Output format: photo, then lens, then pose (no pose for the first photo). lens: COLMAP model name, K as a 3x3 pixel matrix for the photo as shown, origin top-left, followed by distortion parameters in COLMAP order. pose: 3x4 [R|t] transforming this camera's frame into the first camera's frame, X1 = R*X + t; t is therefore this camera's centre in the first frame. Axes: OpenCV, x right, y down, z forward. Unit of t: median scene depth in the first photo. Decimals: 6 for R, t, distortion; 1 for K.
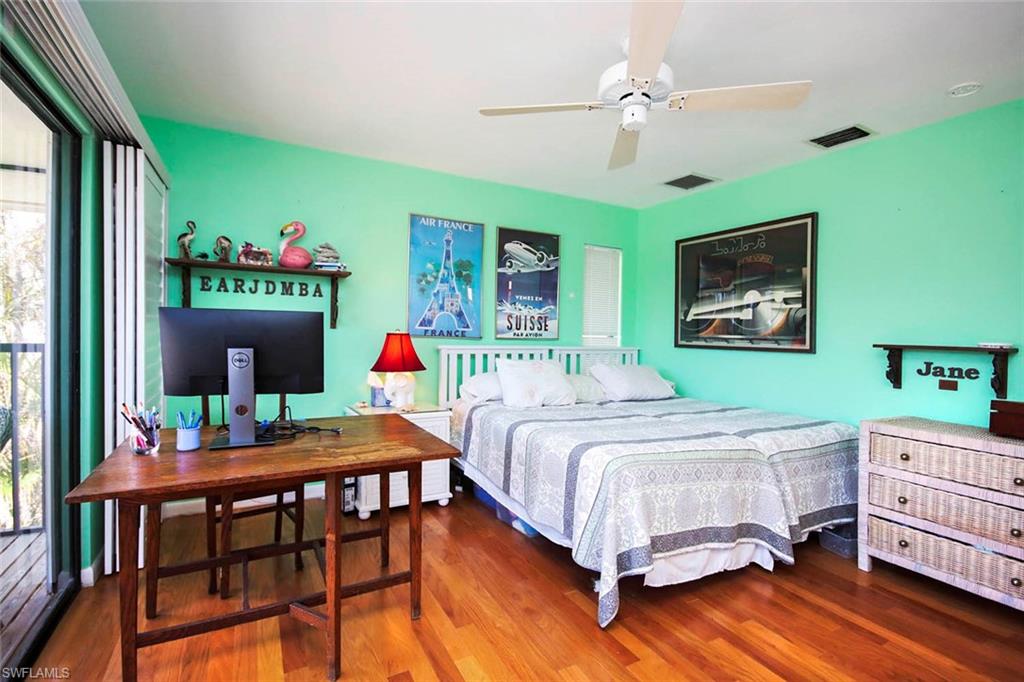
lens RADIAL K [[489.7, 0, 512.2], [0, 489.7, 336.0], [0, 0, 1]] dist [-0.005862, 0.001056]
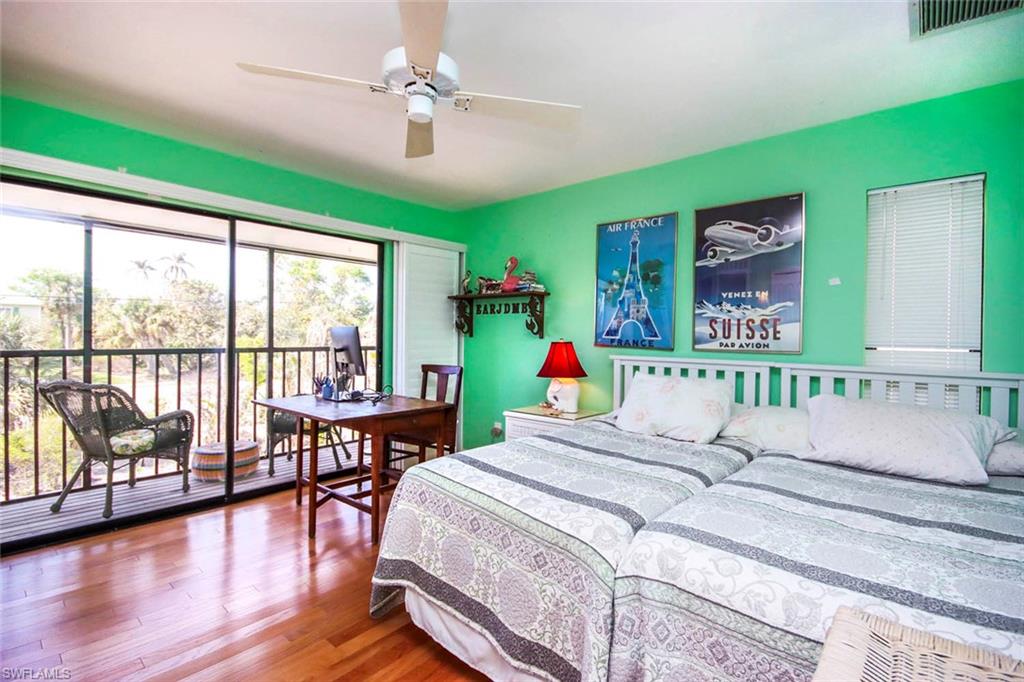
lens RADIAL K [[489.7, 0, 513.1], [0, 489.7, 343.6], [0, 0, 1]] dist [-0.005862, 0.001056]
pose [[0.315092, -0.003958, -0.949053, 0.633245], [-0.018506, 0.999776, -0.010313, 0.008929], [0.948881, 0.020812, 0.314948, 0.469800]]
